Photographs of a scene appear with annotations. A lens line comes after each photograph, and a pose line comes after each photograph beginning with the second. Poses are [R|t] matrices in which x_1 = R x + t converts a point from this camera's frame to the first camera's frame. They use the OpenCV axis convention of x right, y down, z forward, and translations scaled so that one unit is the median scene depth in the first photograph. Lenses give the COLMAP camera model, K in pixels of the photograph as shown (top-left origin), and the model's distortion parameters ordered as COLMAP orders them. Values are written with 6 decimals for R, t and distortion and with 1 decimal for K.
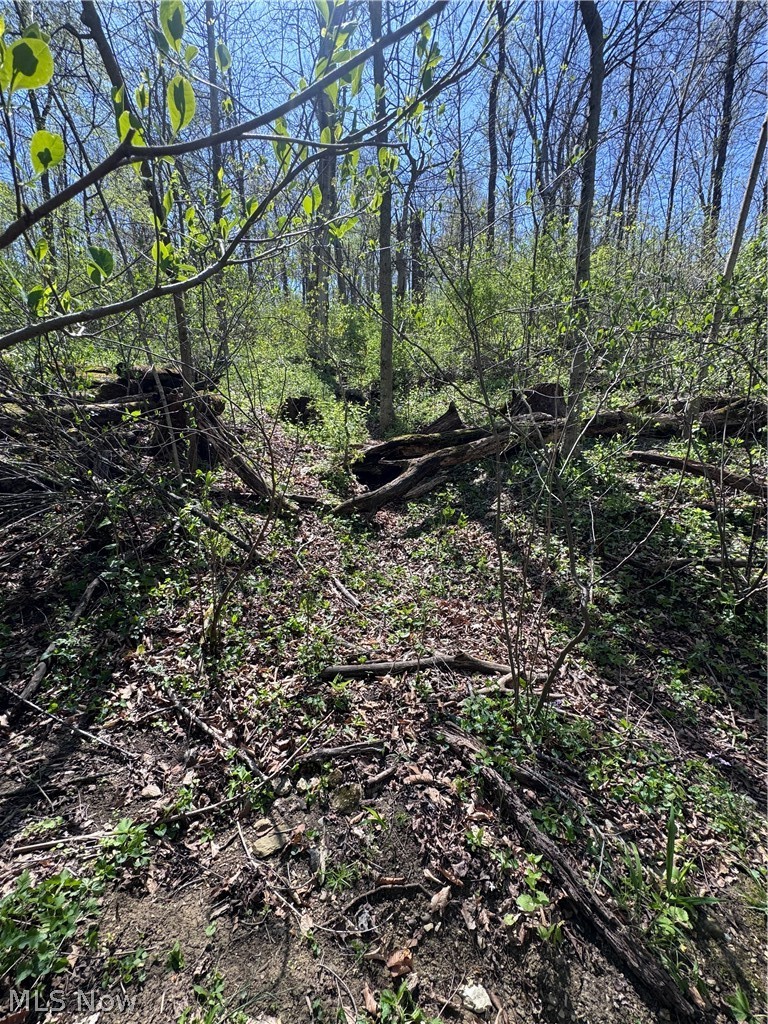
lens RADIAL K [[407.7, 0, 382.4], [0, 407.7, 512.5], [0, 0, 1]] dist [0.000195, 0.000365]
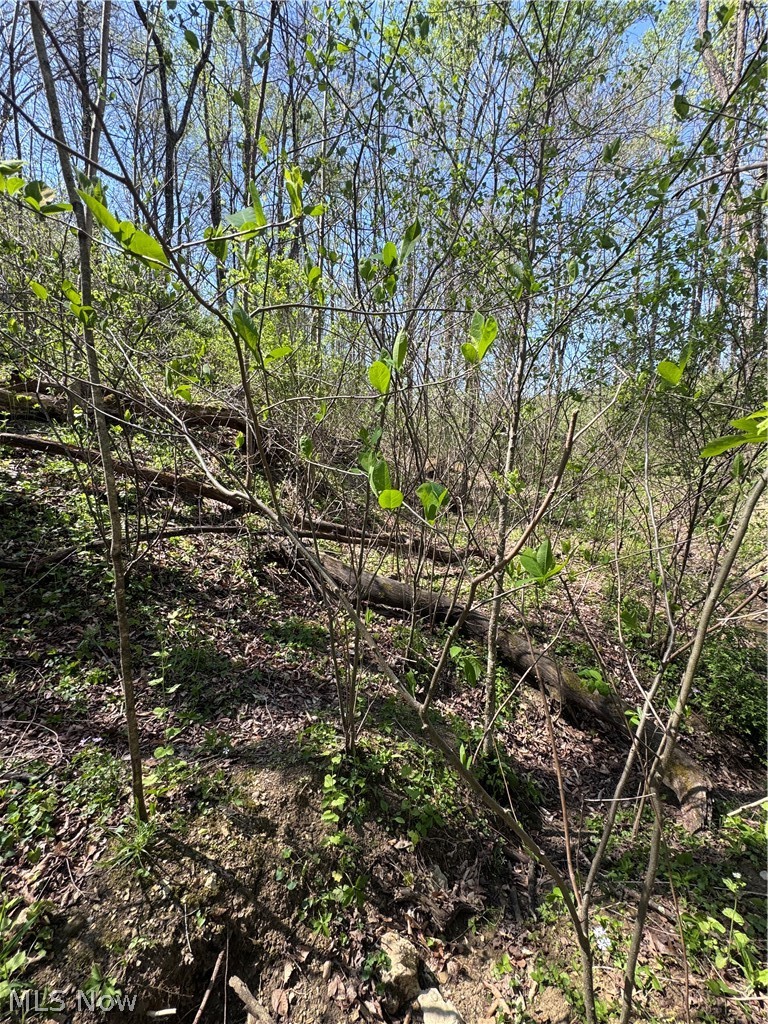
lens RADIAL K [[407.7, 0, 380.8], [0, 407.7, 513.5], [0, 0, 1]] dist [0.000195, 0.000365]
pose [[0.364568, -0.130816, 0.921942, 0.114779], [0.108327, 0.989319, 0.097540, 0.017356], [-0.924854, 0.064311, 0.374845, -0.029912]]
